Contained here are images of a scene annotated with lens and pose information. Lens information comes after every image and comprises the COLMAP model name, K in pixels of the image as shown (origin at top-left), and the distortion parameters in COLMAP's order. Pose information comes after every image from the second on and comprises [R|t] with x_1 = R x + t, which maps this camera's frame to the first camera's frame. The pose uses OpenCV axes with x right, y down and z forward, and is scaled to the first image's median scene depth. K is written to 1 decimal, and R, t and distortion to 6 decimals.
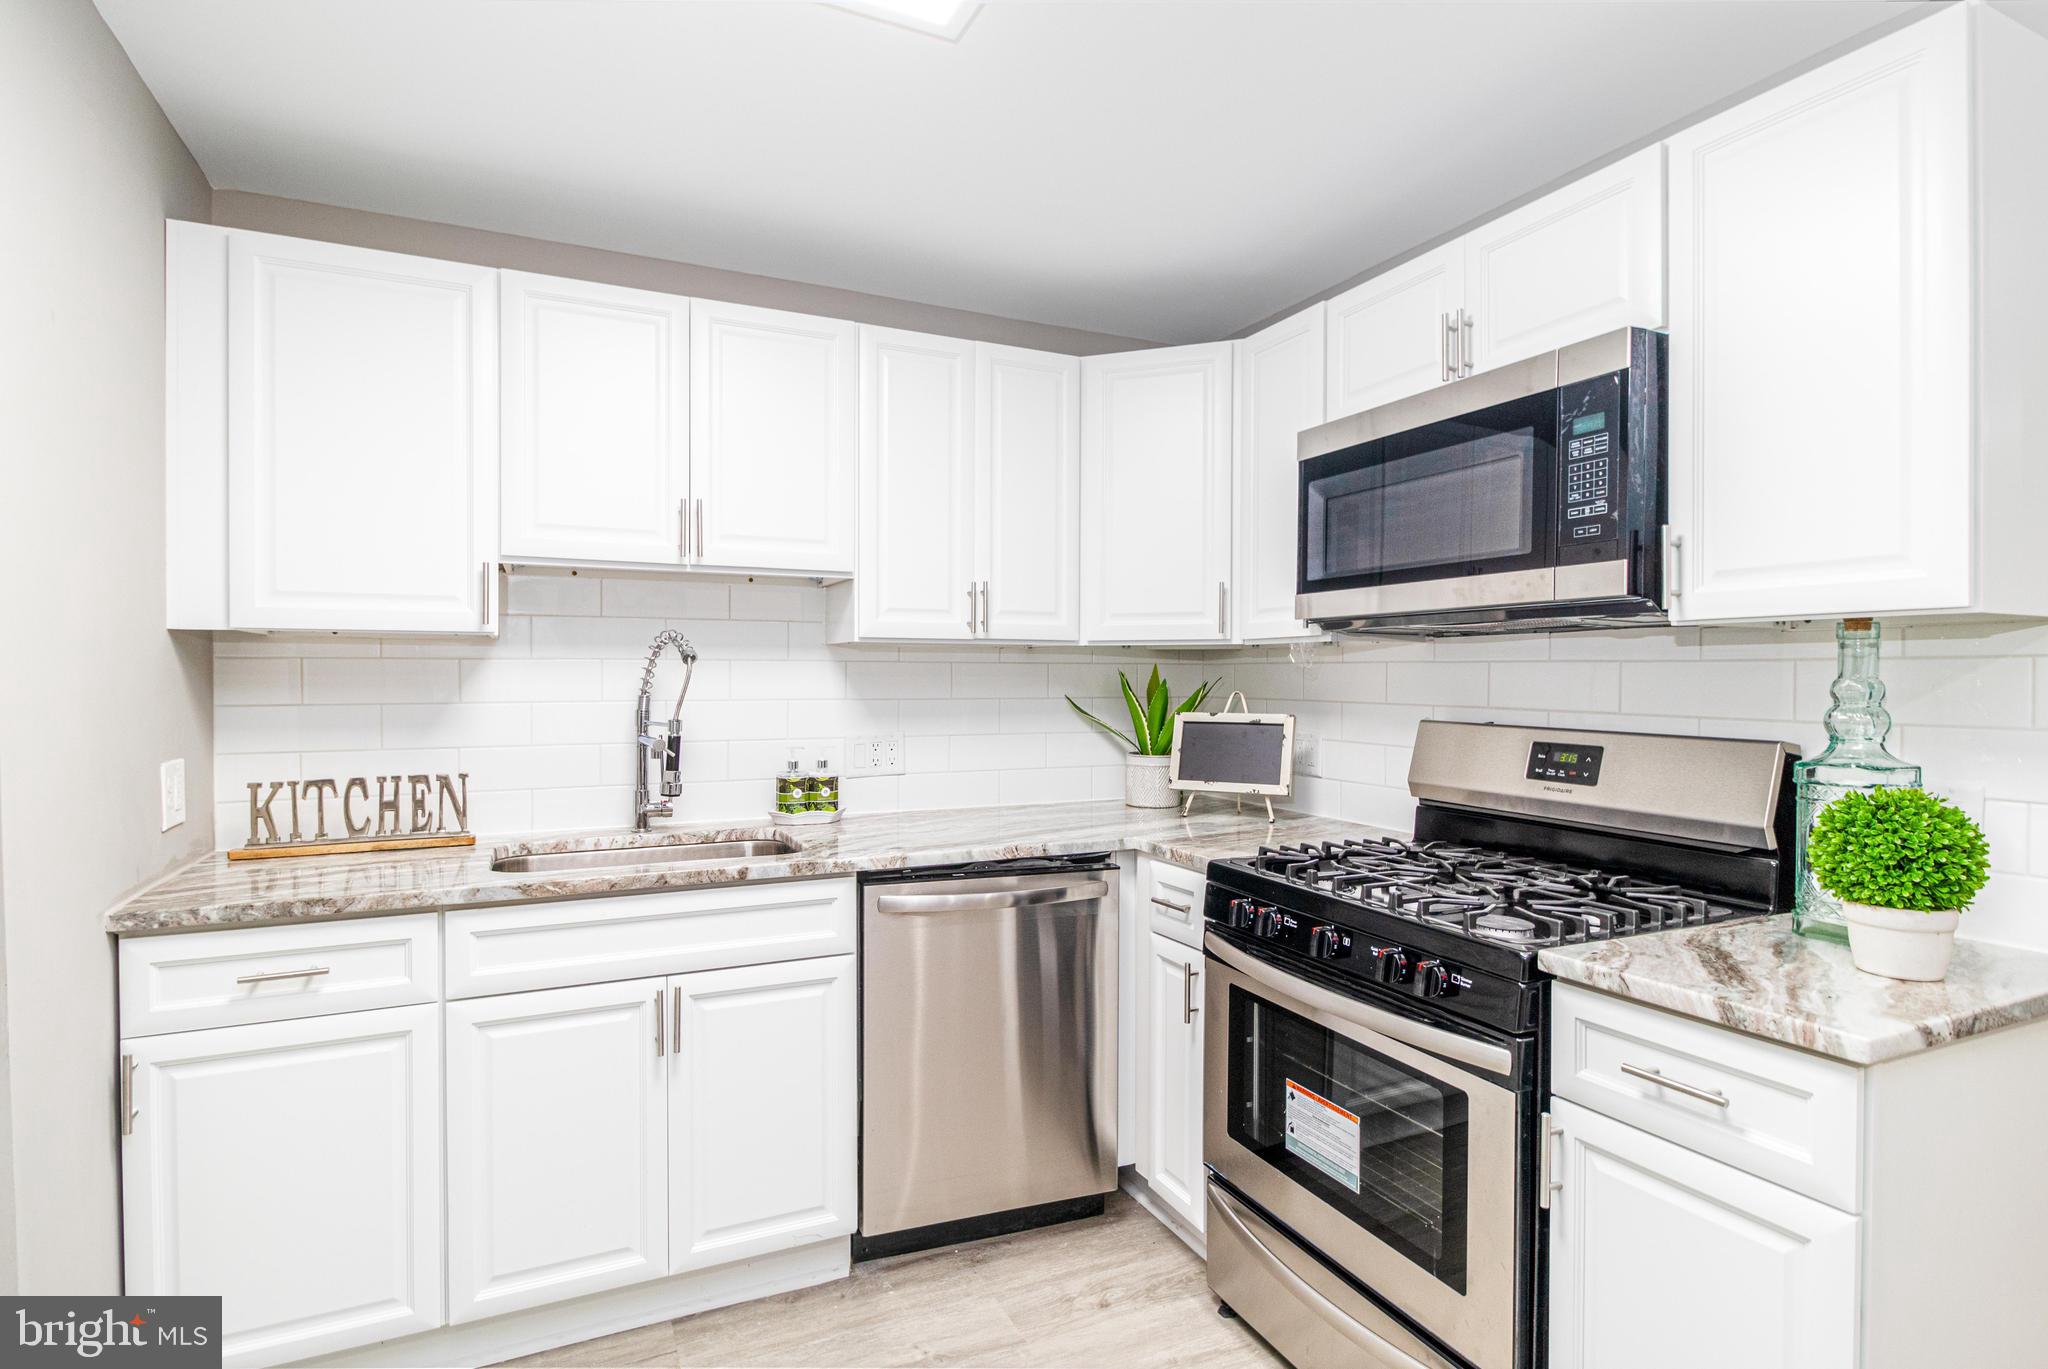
lens RADIAL K [[1031.8, 0, 1019.5], [0, 1031.8, 681.4], [0, 0, 1]] dist [0.003169, -0.003014]
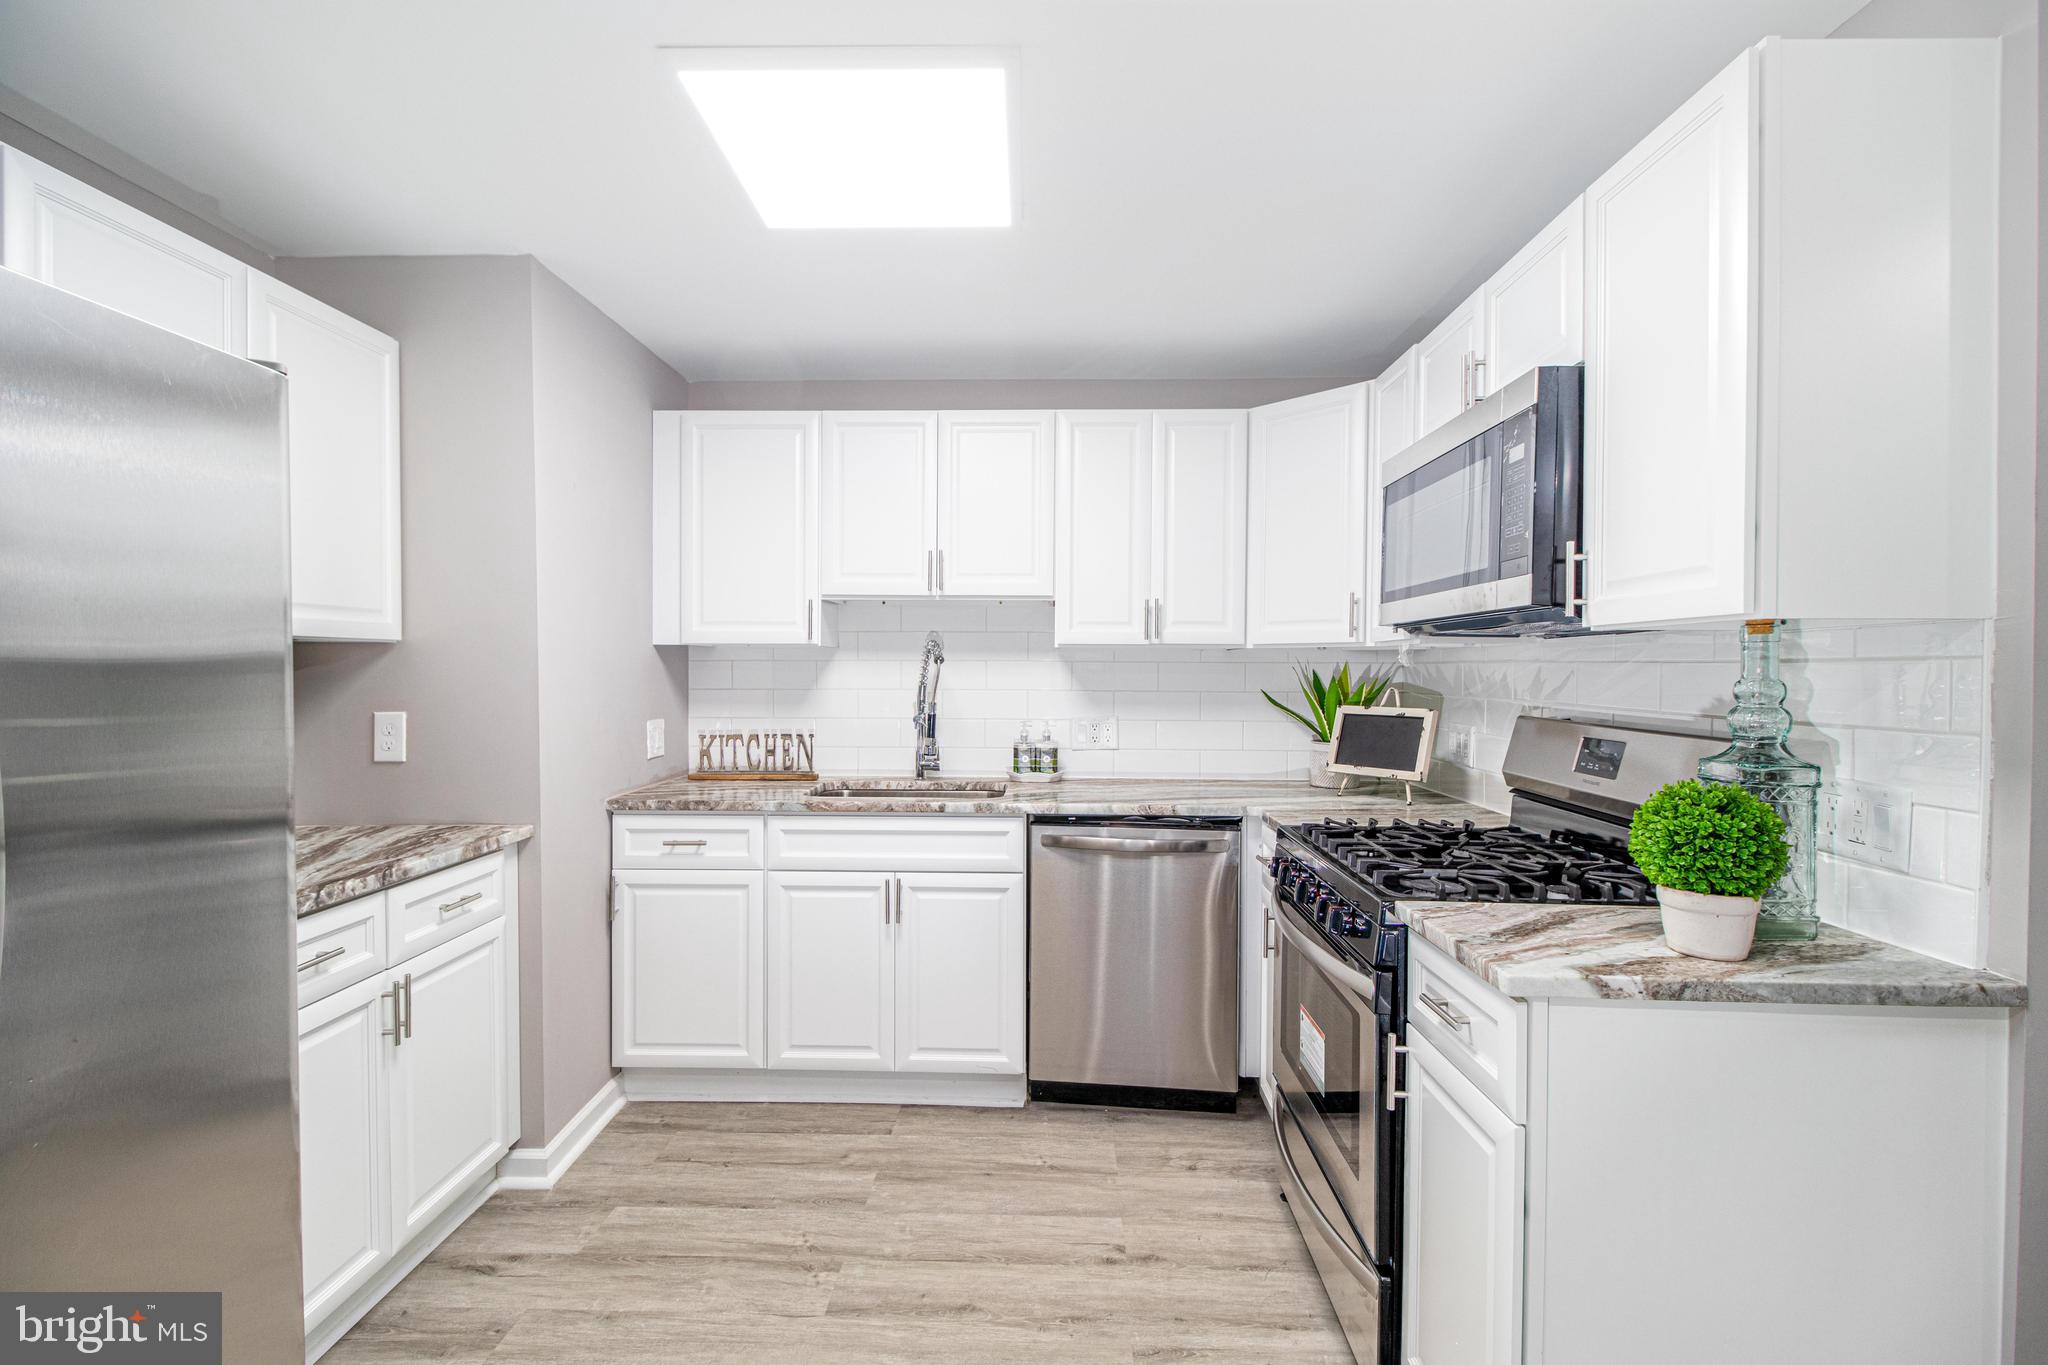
lens RADIAL K [[938.6, 0, 1021.8], [0, 938.6, 676.3], [0, 0, 1]] dist [0.014448, -0.010596]
pose [[0.891401, 0.006095, -0.453174, 0.408732], [-0.006267, 0.999980, 0.001122, -0.002097], [0.453172, 0.001840, 0.891421, -0.127128]]
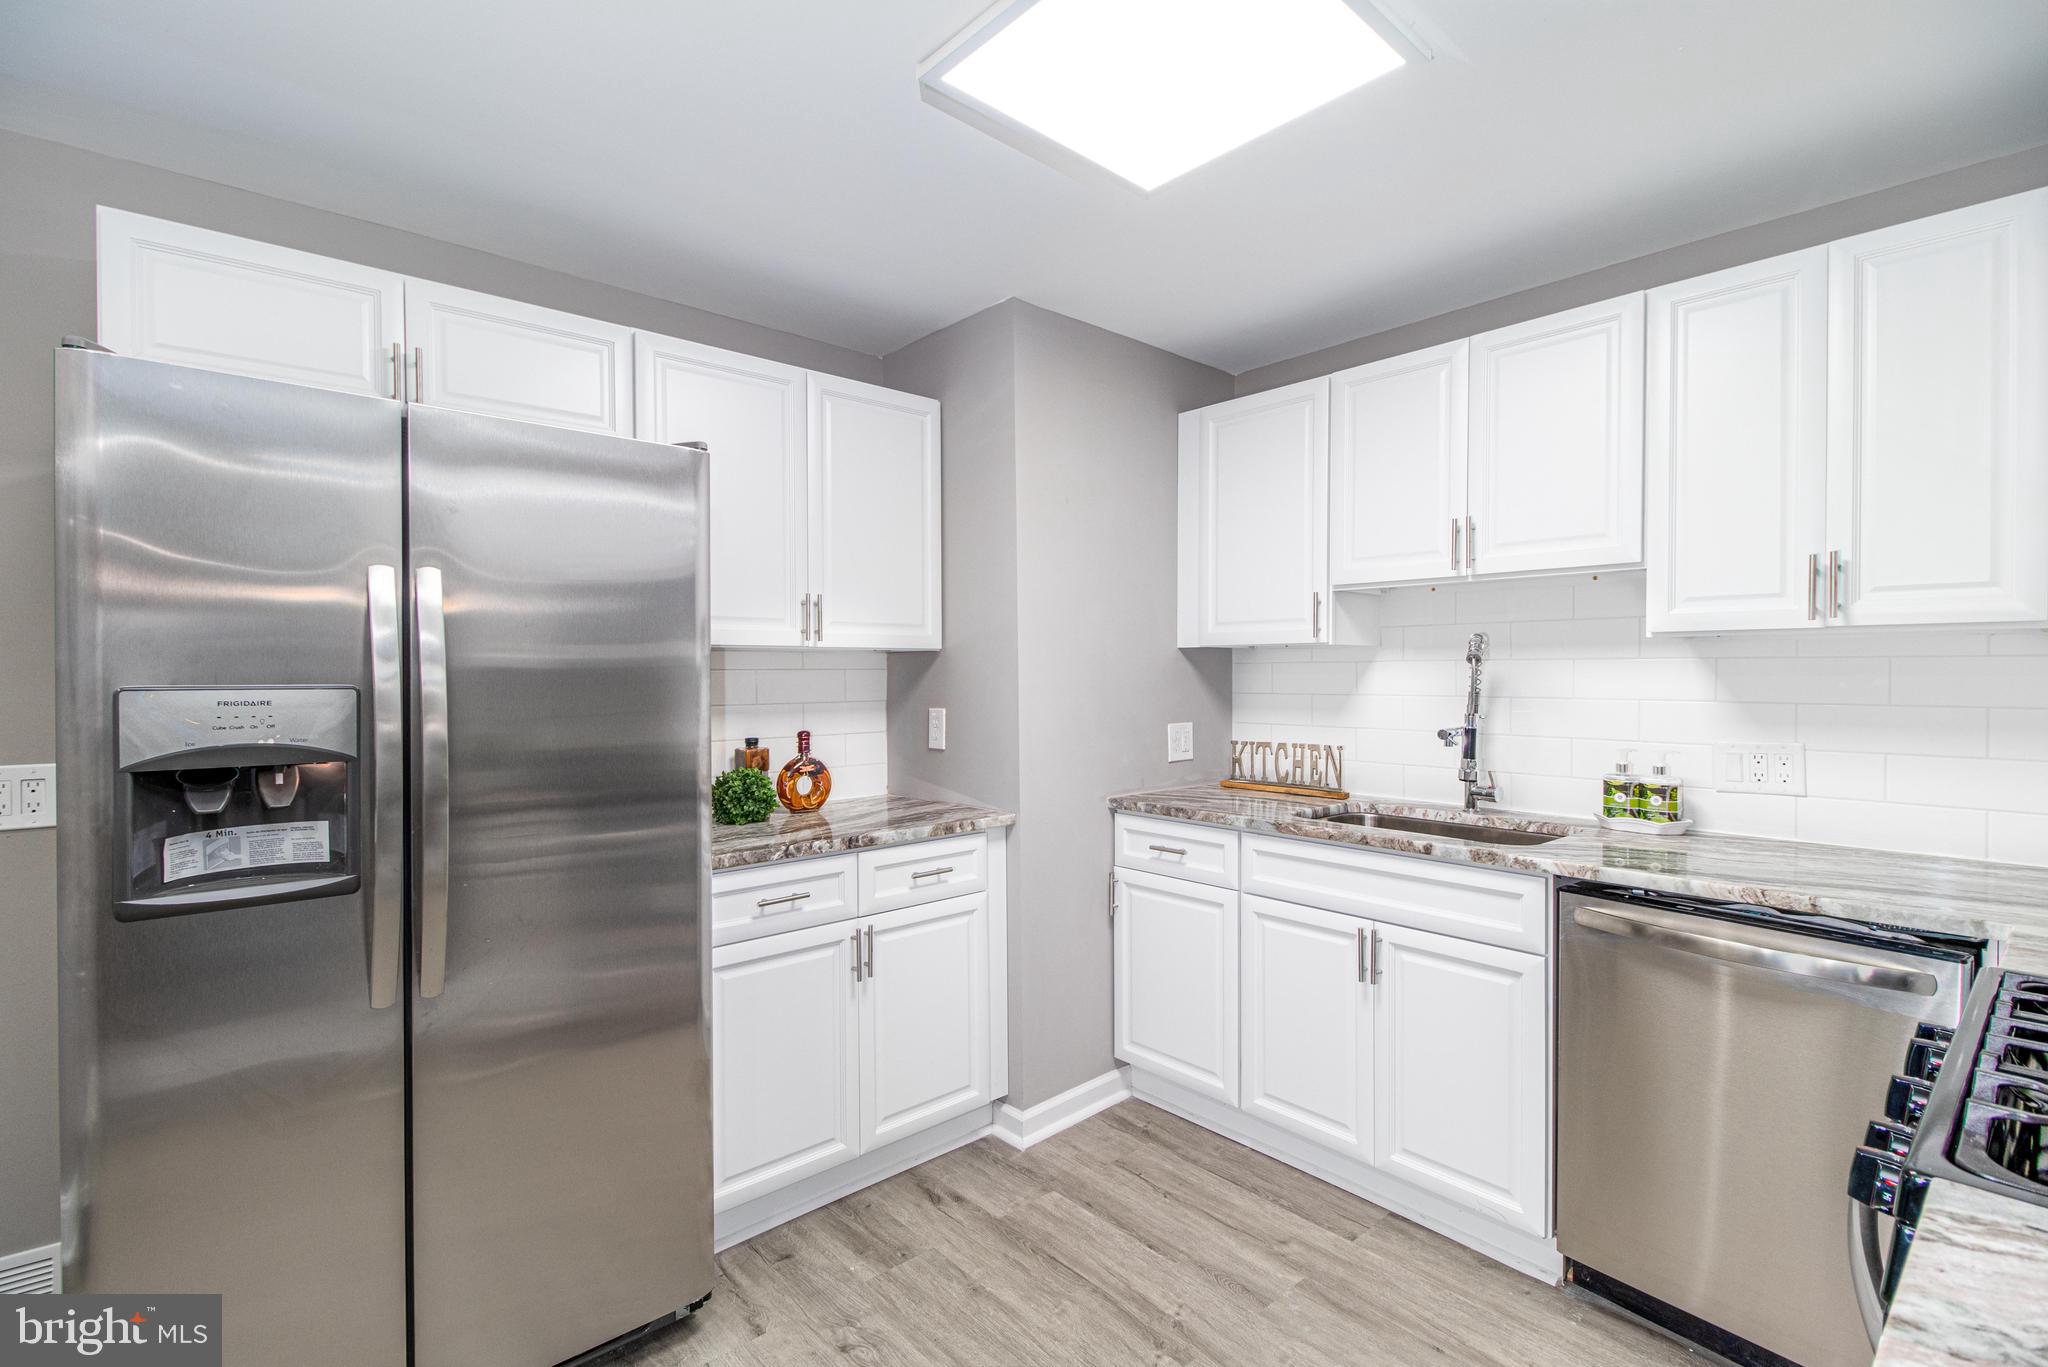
lens RADIAL K [[938.6, 0, 1020.2], [0, 938.6, 679.5], [0, 0, 1]] dist [0.014448, -0.010596]
pose [[0.277264, 0.005045, -0.960780, 0.563915], [-0.006415, 0.999974, 0.003400, -0.000630], [0.960772, 0.005221, 0.277289, 0.265509]]
